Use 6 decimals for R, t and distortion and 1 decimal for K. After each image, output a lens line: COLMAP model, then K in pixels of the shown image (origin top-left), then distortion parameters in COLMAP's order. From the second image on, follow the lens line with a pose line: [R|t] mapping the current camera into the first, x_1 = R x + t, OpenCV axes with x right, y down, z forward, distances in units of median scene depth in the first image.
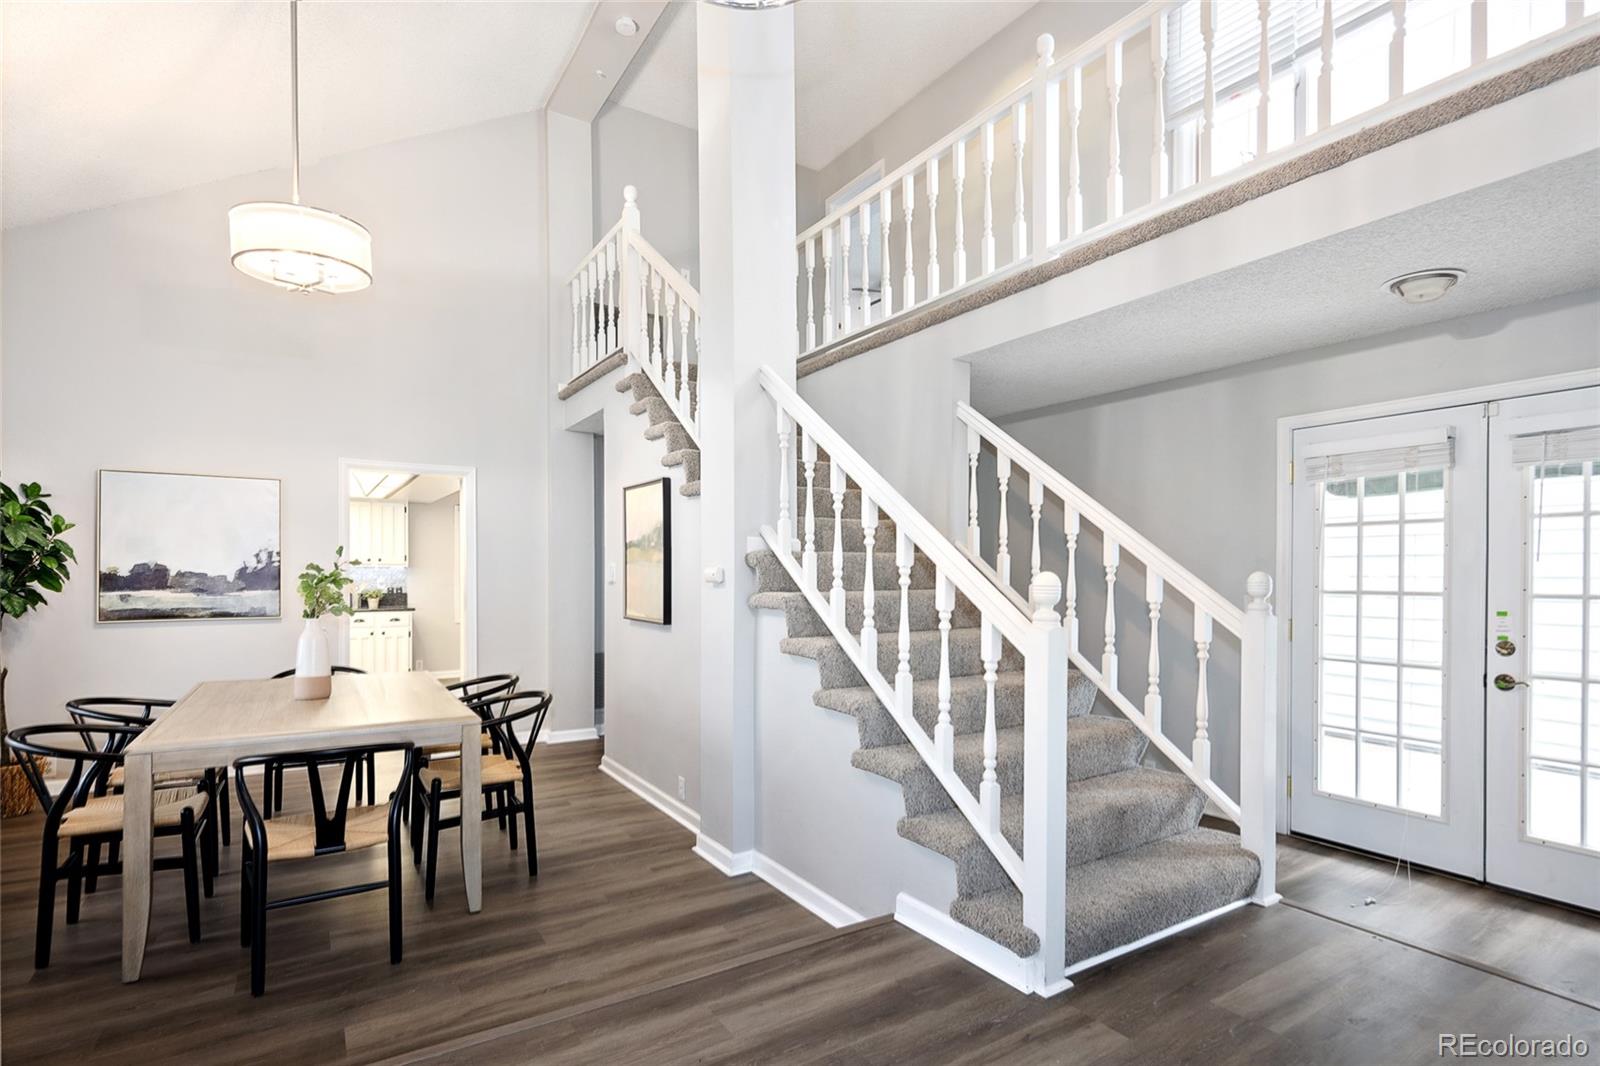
lens RADIAL K [[775.1, 0, 804.8], [0, 775.1, 583.5], [0, 0, 1]] dist [0.001649, 0.000073]
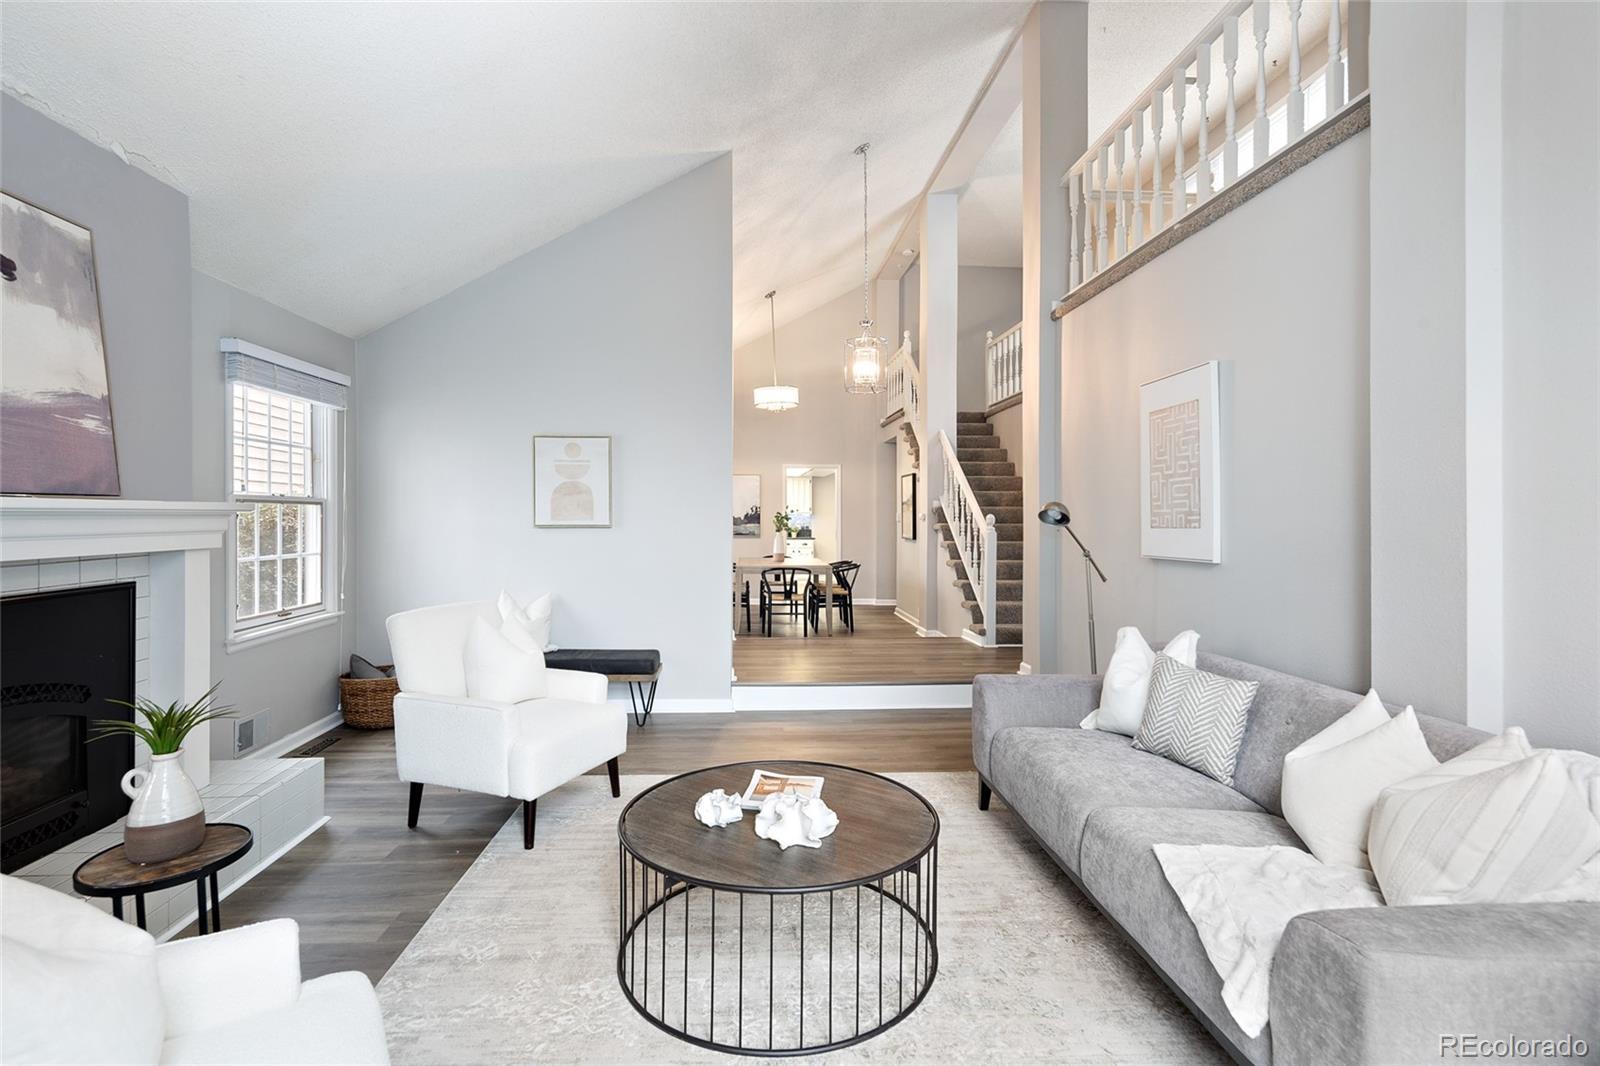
lens RADIAL K [[755.5, 0, 775.8], [0, 755.5, 479.7], [0, 0, 1]] dist [0.003143, -0.000048]
pose [[0.866007, -0.022498, -0.499526, 0.661841], [-0.011409, 0.997838, -0.064720, 0.031746], [0.499902, 0.061747, 0.863878, -1.262586]]
